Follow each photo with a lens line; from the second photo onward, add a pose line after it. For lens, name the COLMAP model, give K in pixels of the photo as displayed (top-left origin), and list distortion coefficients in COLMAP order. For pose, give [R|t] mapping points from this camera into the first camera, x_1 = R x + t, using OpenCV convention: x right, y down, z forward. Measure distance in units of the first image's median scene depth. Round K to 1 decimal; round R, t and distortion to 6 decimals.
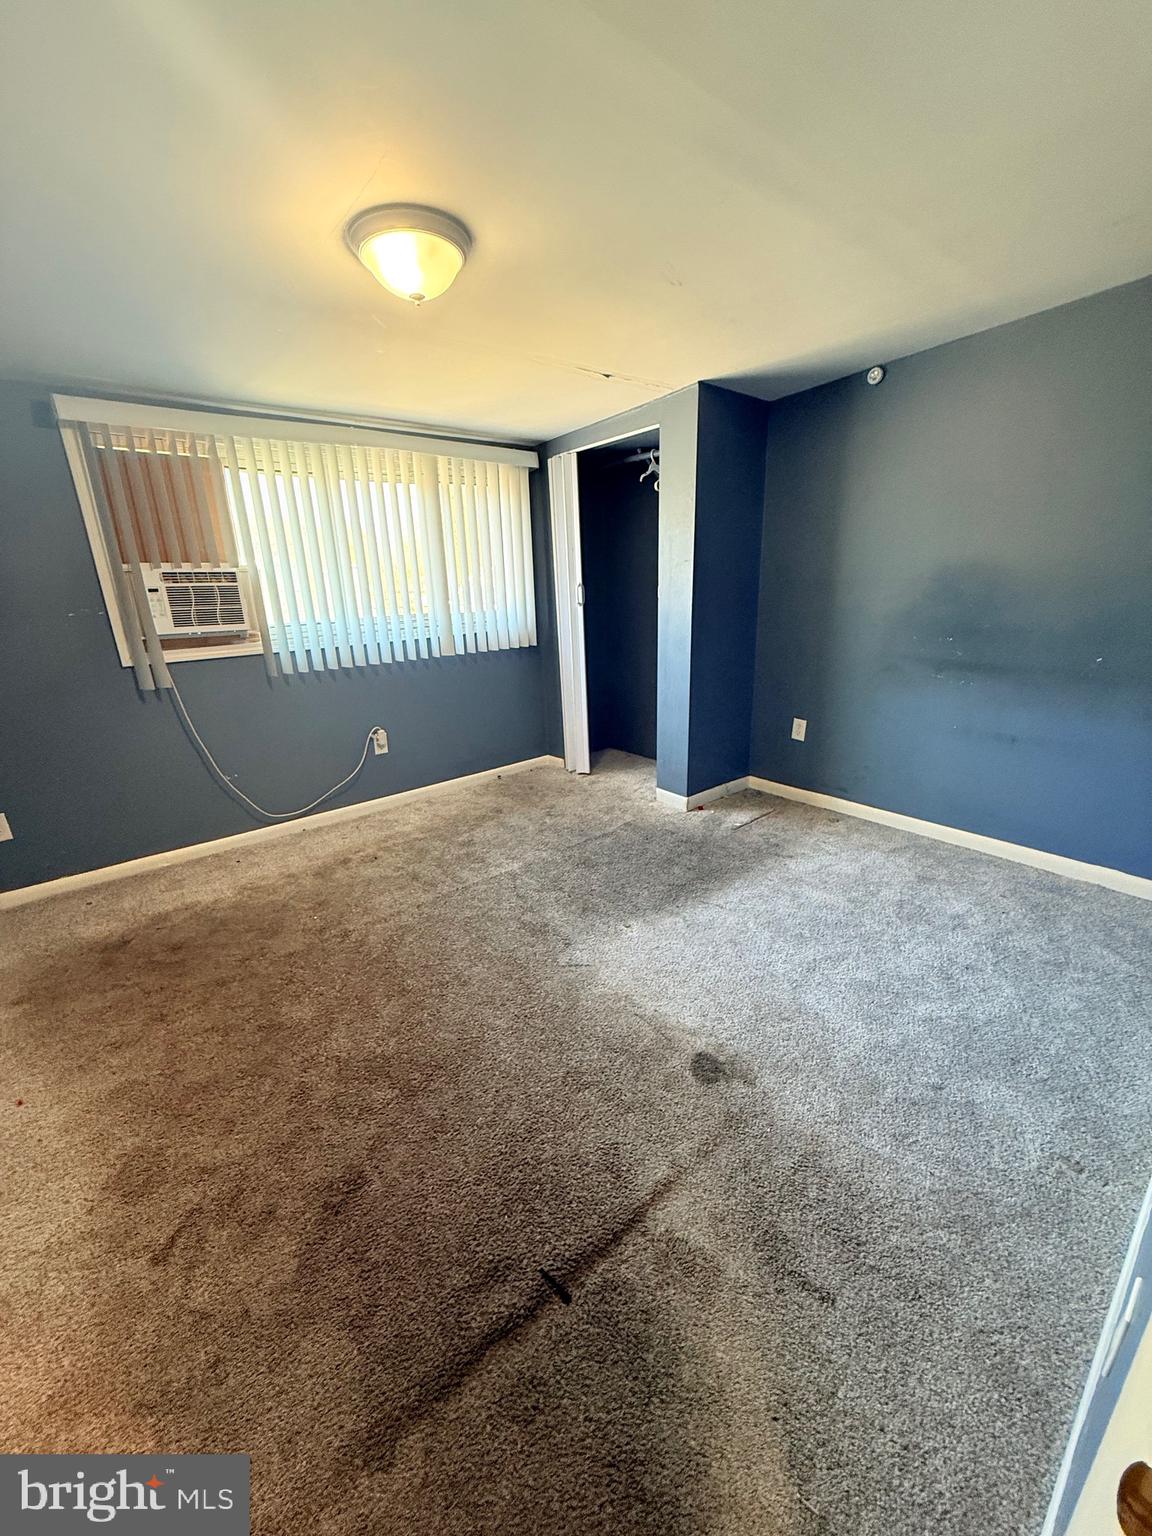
lens RADIAL K [[611.7, 0, 576.1], [0, 611.7, 770.0], [0, 0, 1]] dist [-0.000822, -0.000020]
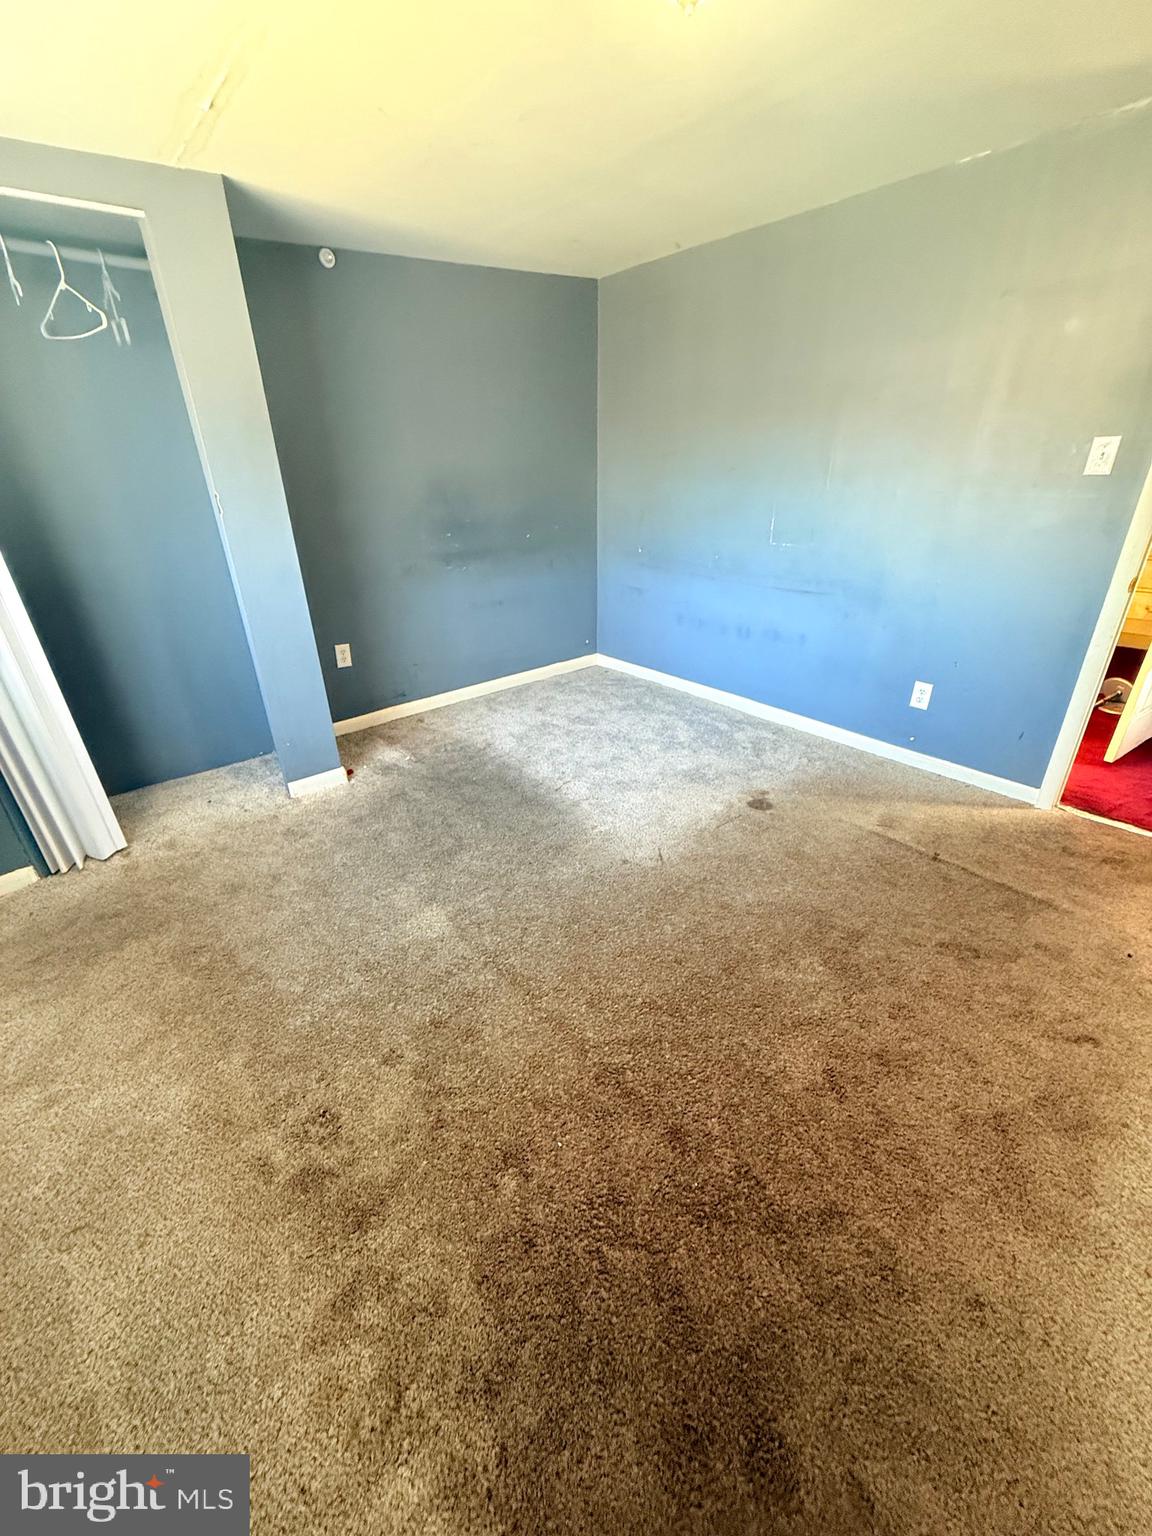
lens RADIAL K [[611.7, 0, 577.9], [0, 611.7, 769.6], [0, 0, 1]] dist [-0.000822, -0.000020]
pose [[-0.018399, -0.415813, 0.909264, -0.696289], [0.326950, 0.856918, 0.398491, -0.213393], [-0.944862, 0.304616, 0.120184, 0.748150]]
